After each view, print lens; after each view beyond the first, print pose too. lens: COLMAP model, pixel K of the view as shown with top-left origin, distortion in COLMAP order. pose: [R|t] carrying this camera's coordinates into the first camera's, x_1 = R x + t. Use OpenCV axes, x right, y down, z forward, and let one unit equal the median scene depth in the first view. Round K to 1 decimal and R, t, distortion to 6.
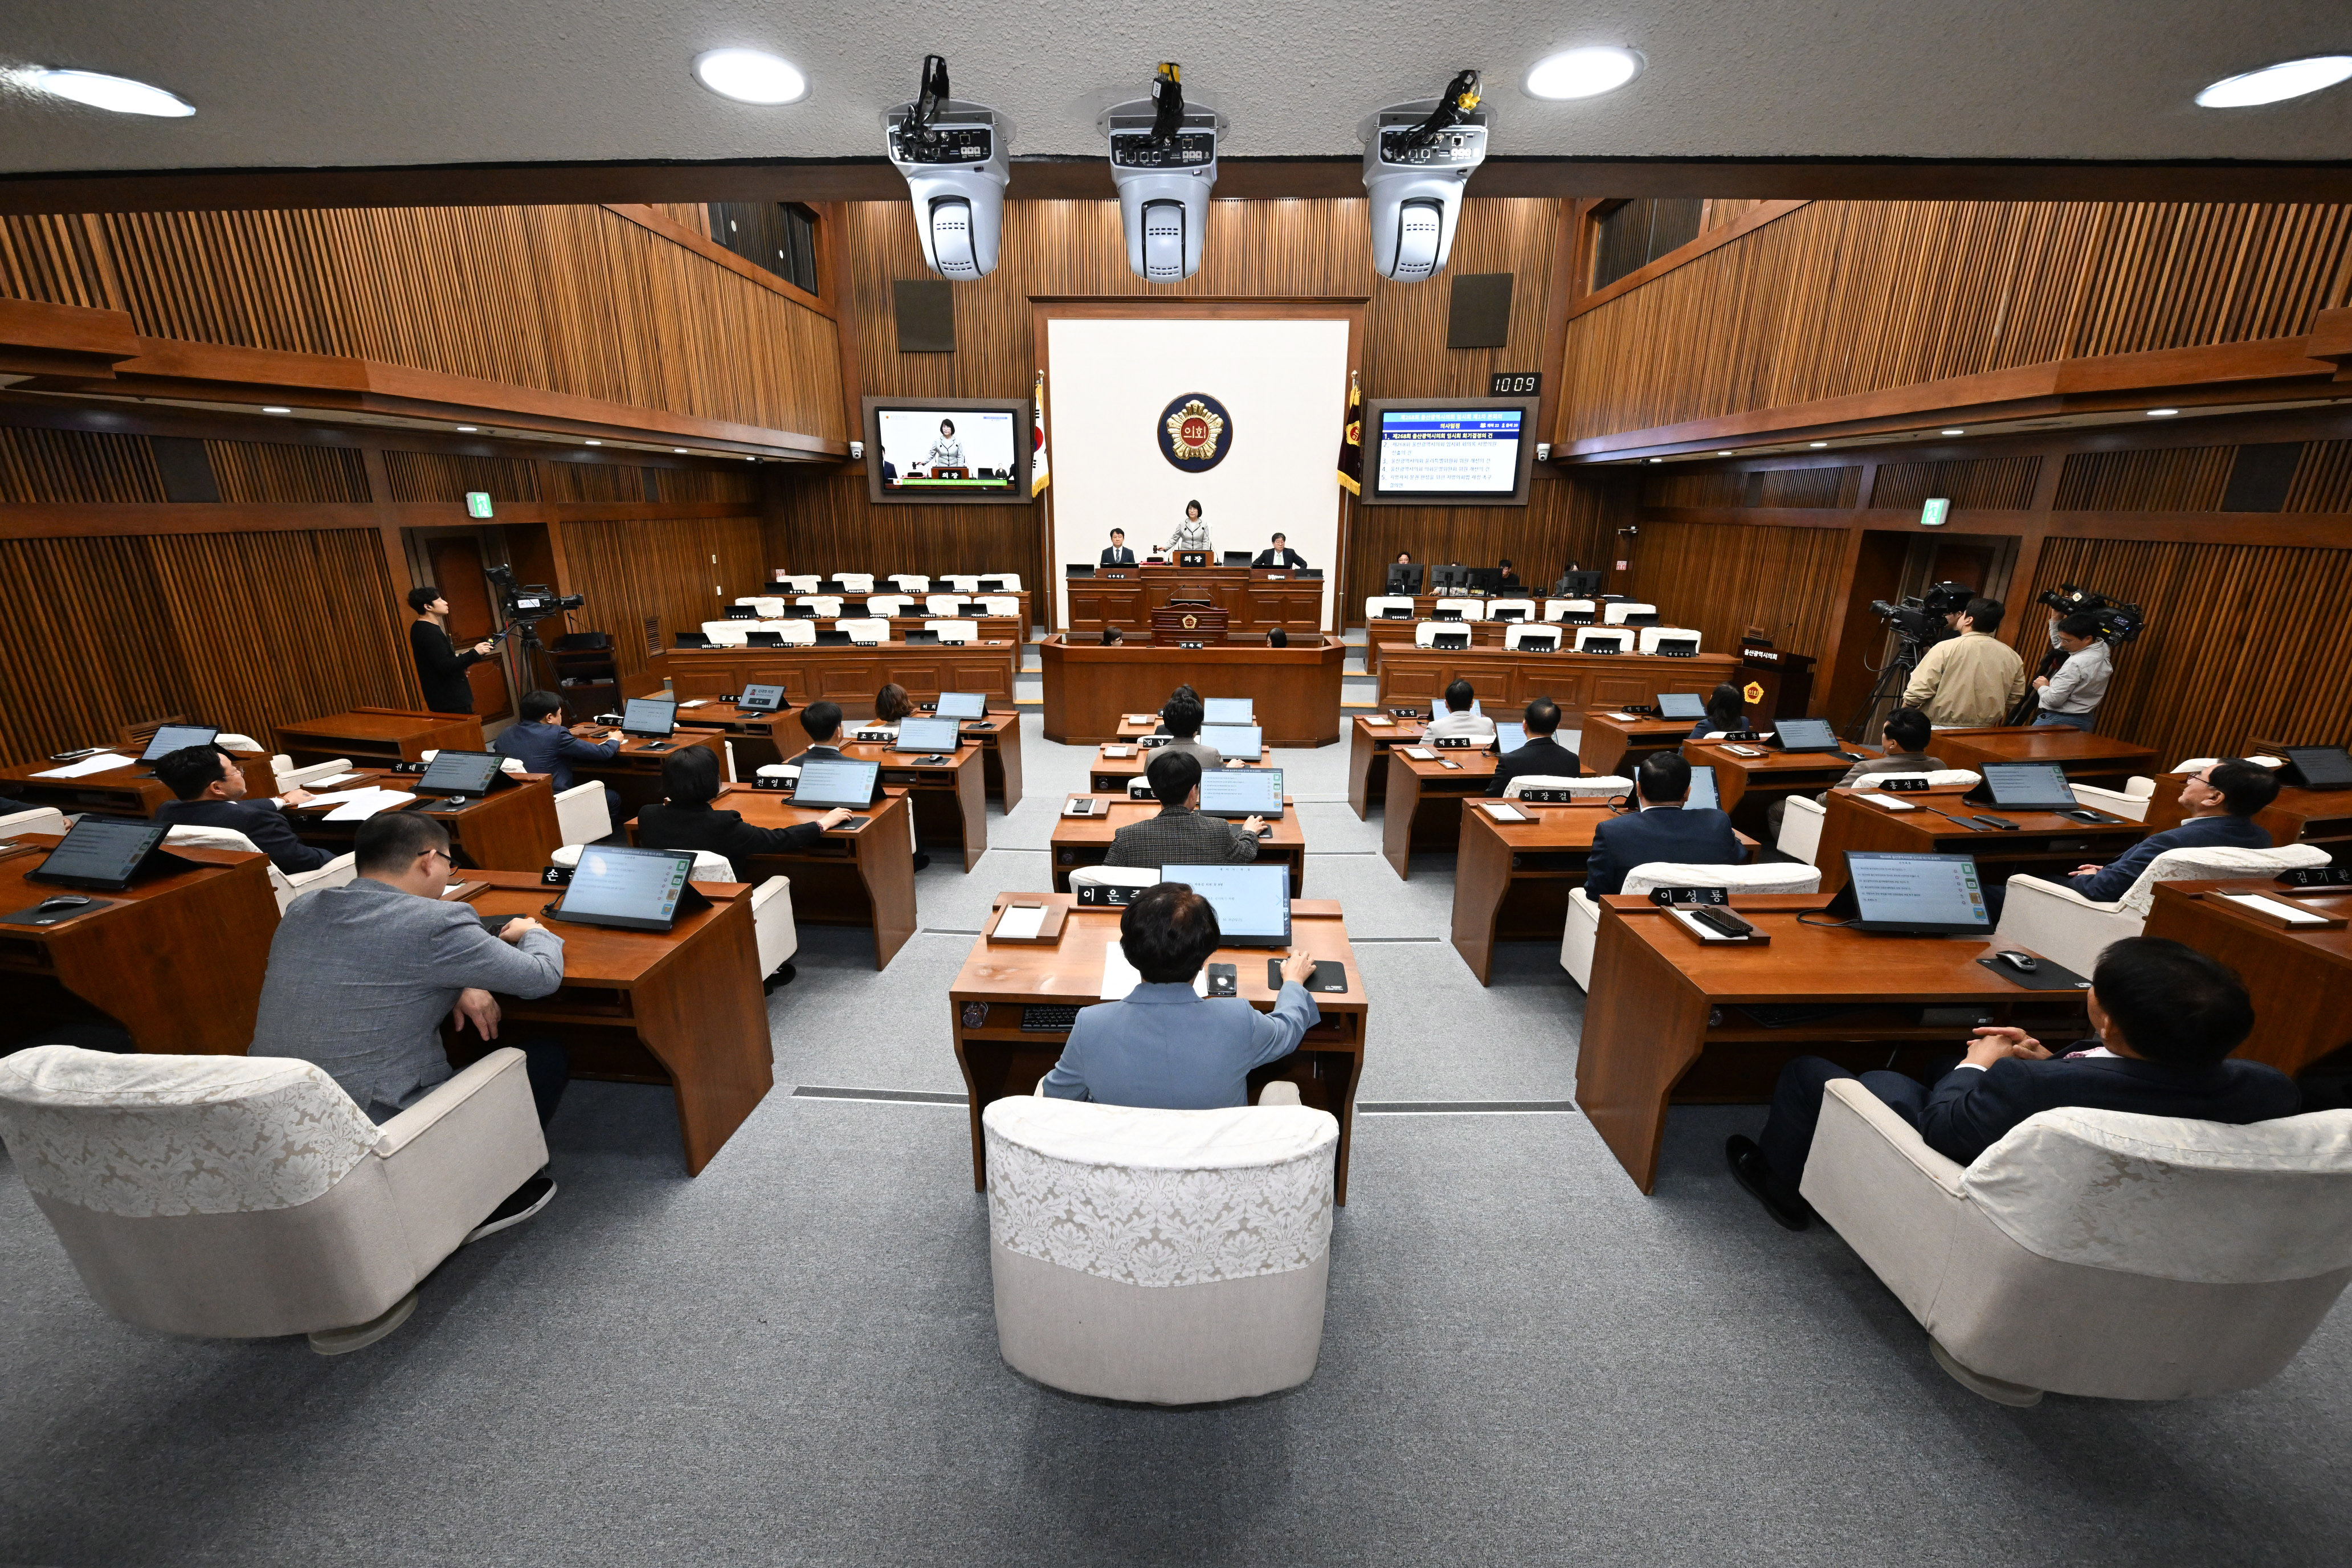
lens RADIAL K [[913.1, 0, 1173.3], [0, 913.1, 780.8], [0, 0, 1]] dist [-0.002240, -0.000195]
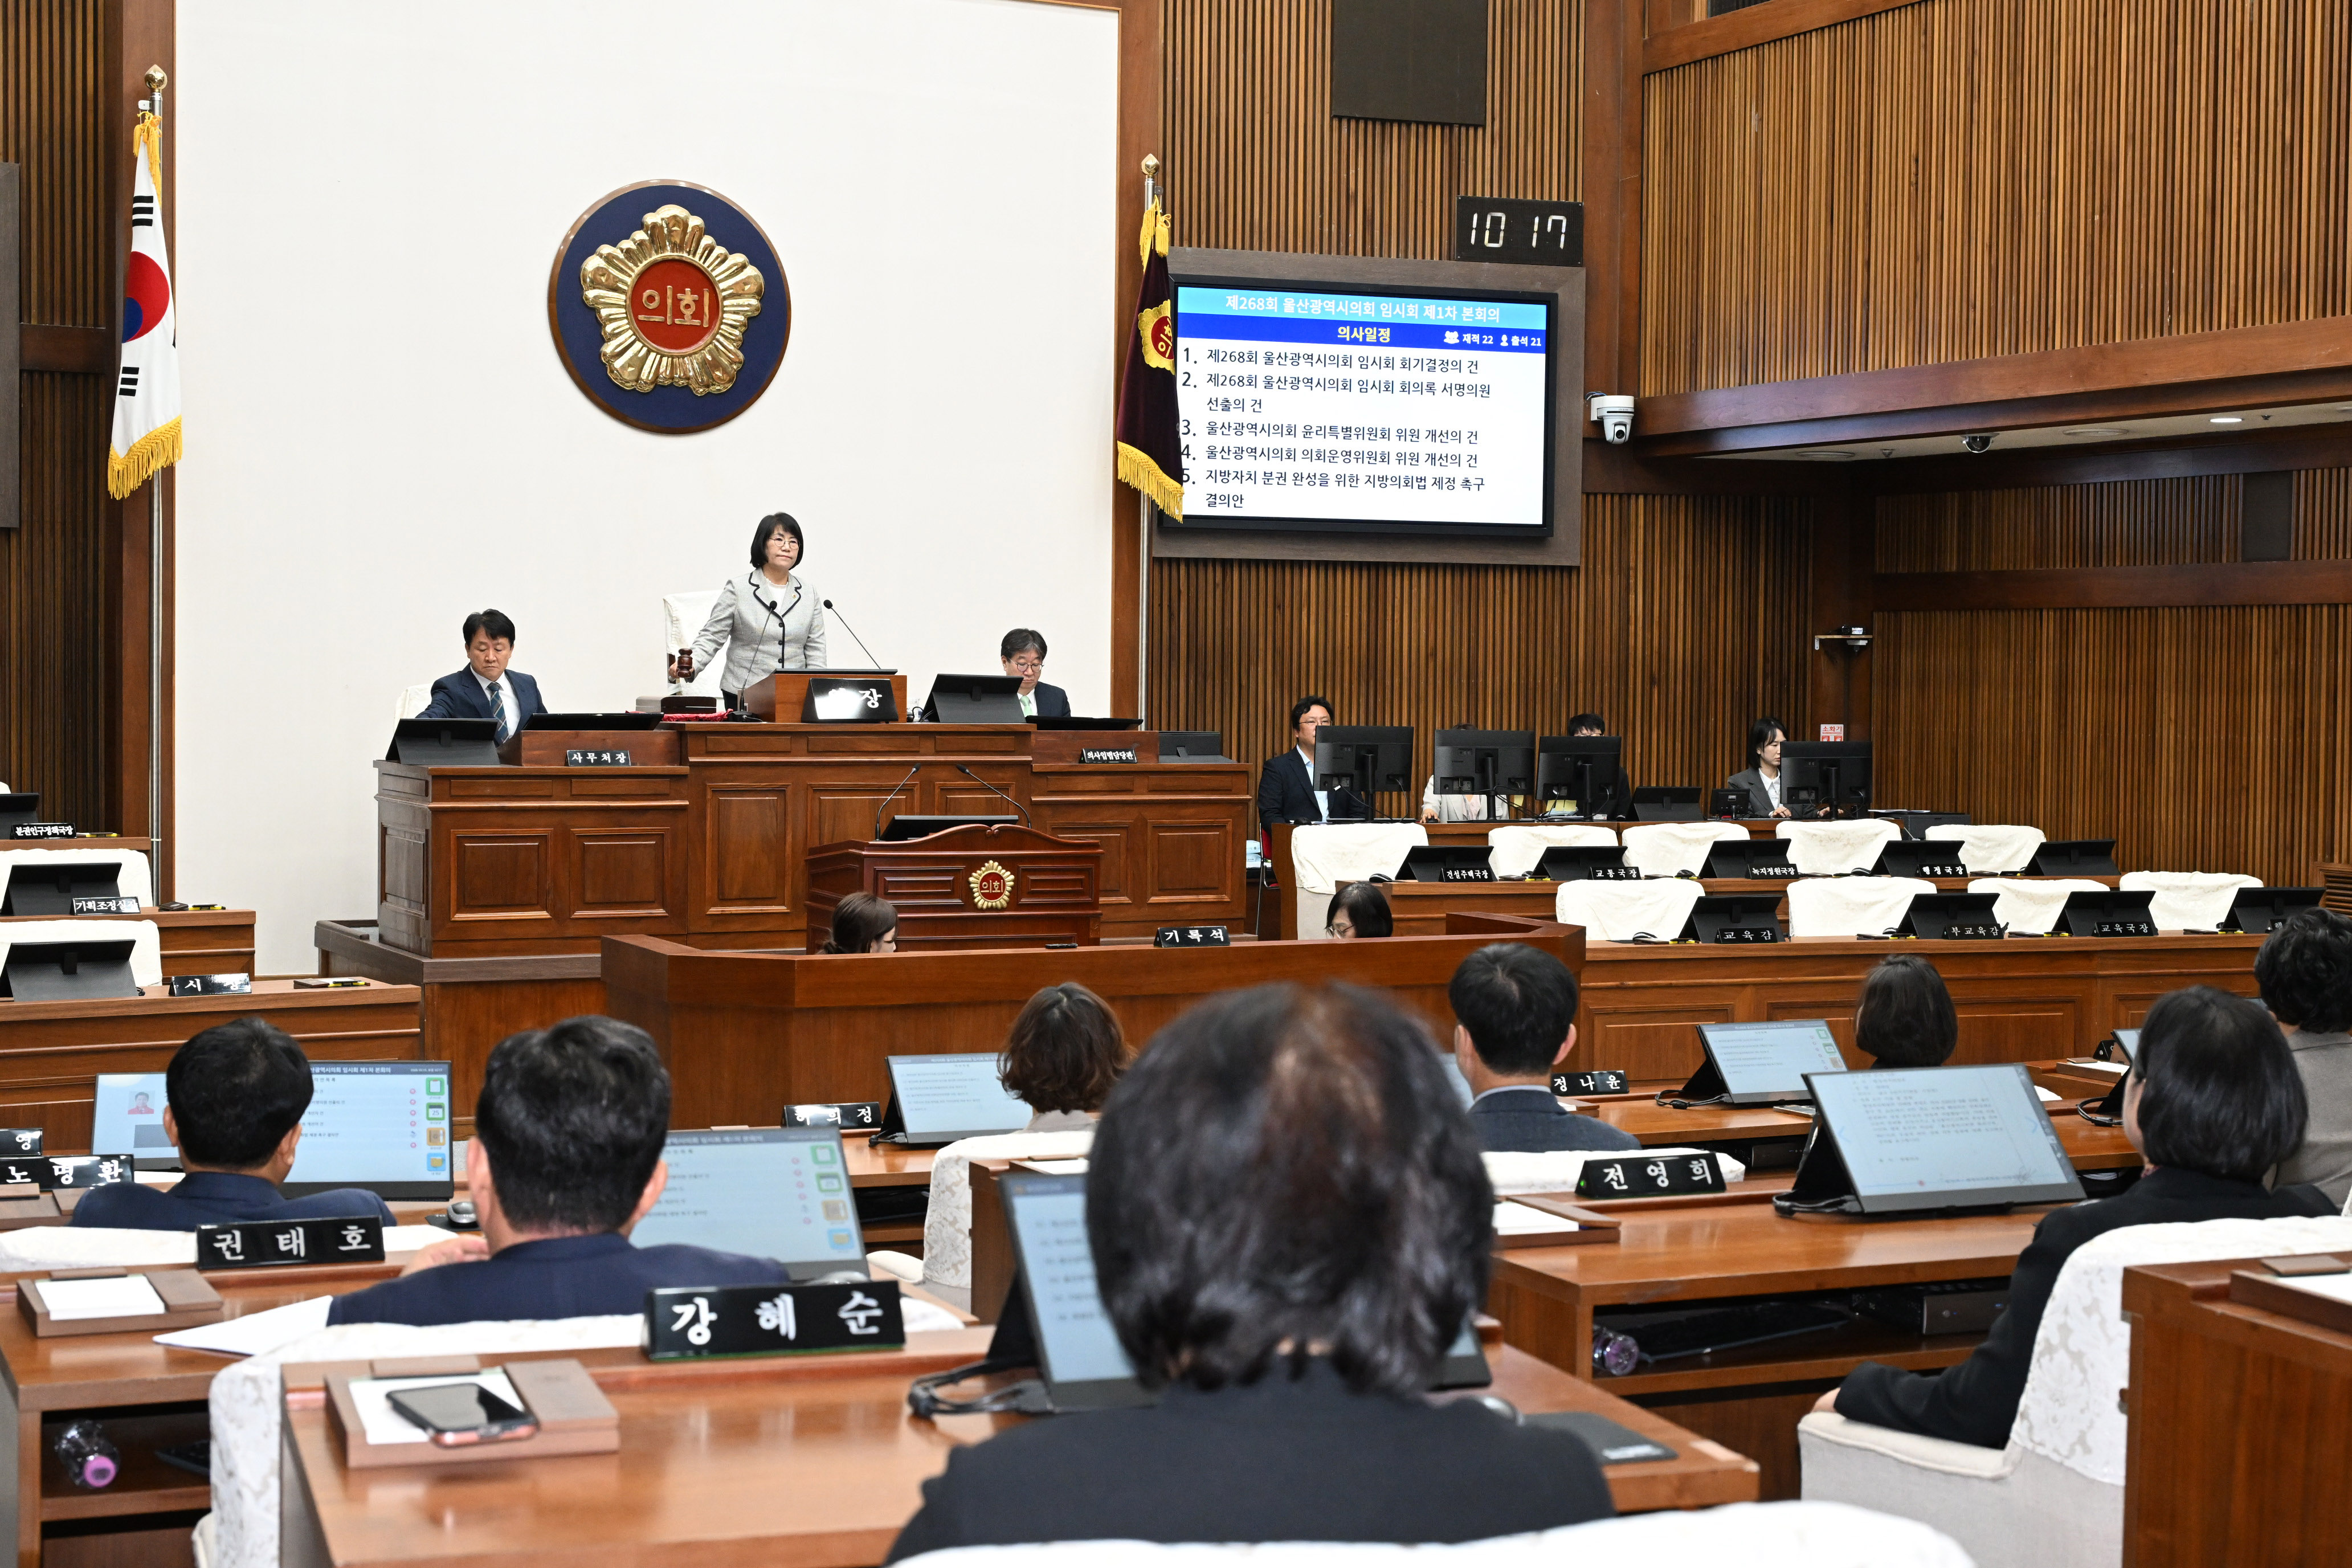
lens RADIAL K [[3334.9, 0, 1166.7], [0, 3334.9, 787.2], [0, 0, 1]] dist [-0.005198, 0.000000]
pose [[0.881304, -0.011110, 0.472420, -0.353926], [0.130096, 0.966796, -0.219957, 0.031337], [-0.454290, 0.255309, 0.853486, 0.036791]]
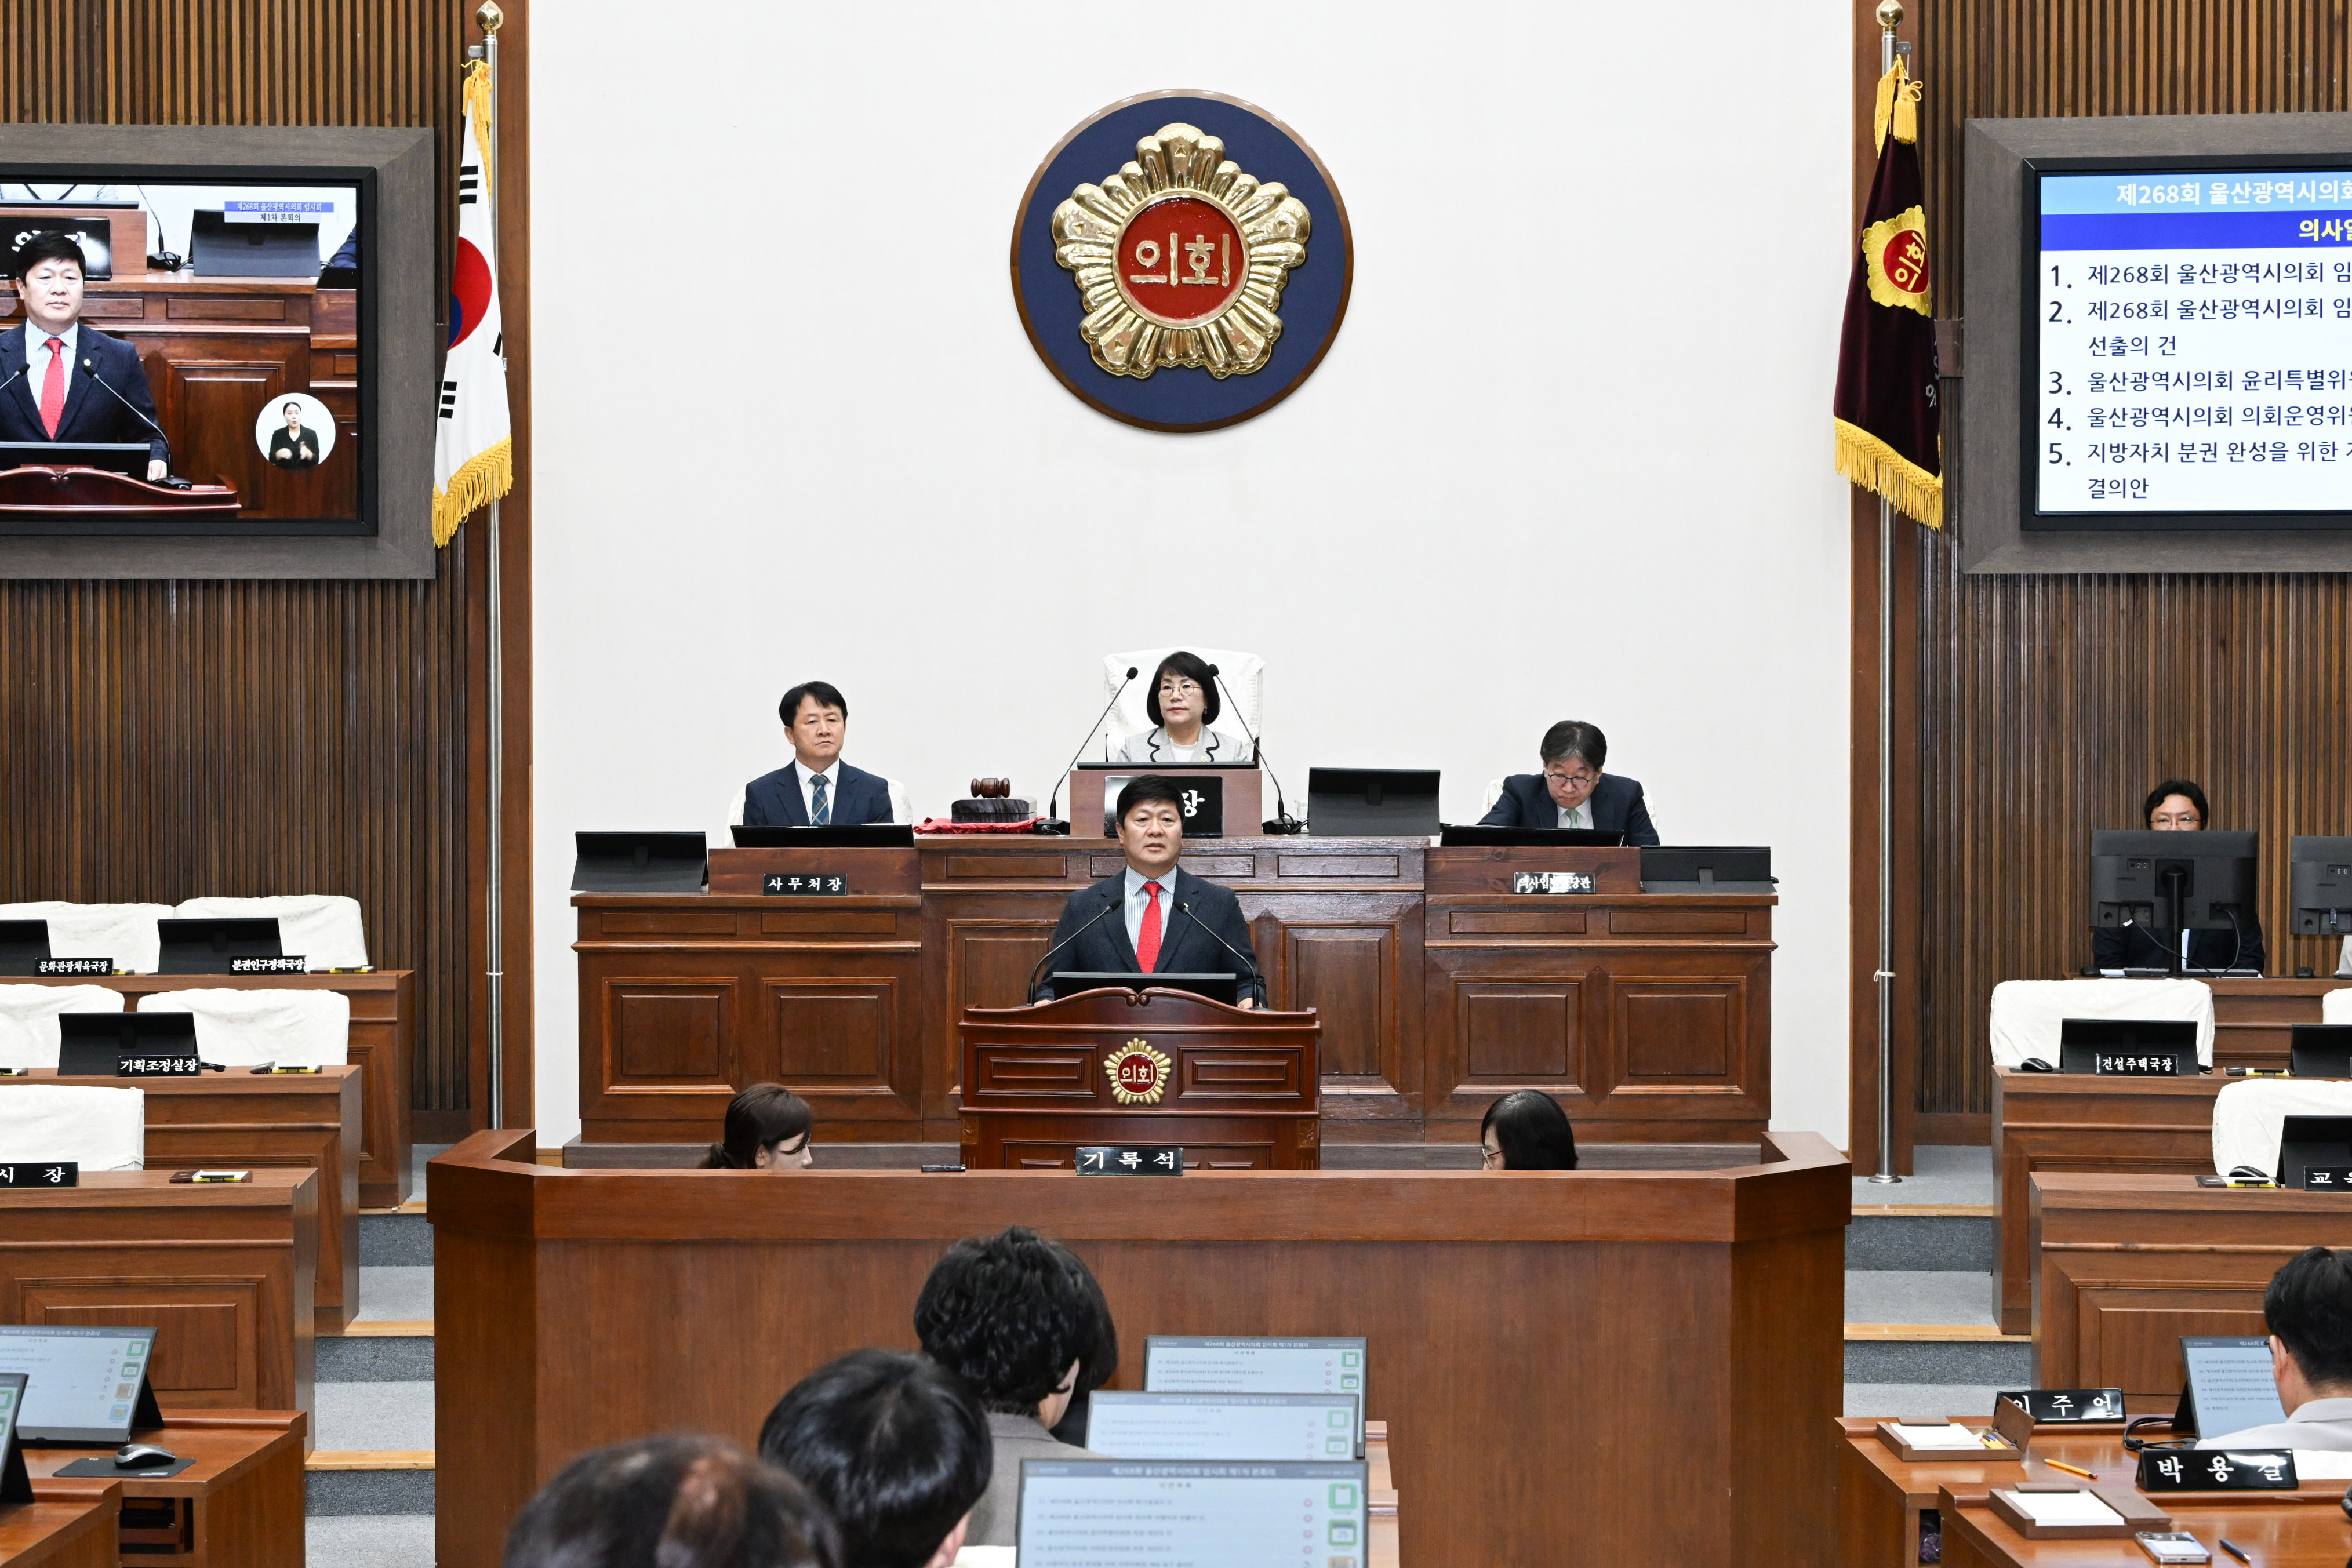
lens RADIAL K [[4726.9, 0, 1183.5], [0, 4726.9, 792.6], [0, 0, 1]] dist [-0.000737, 0.000000]
pose [[0.999985, -0.005119, 0.002177, 0.021300], [0.005511, 0.965031, -0.262078, 0.041805], [-0.000760, 0.262086, 0.965044, -0.068367]]
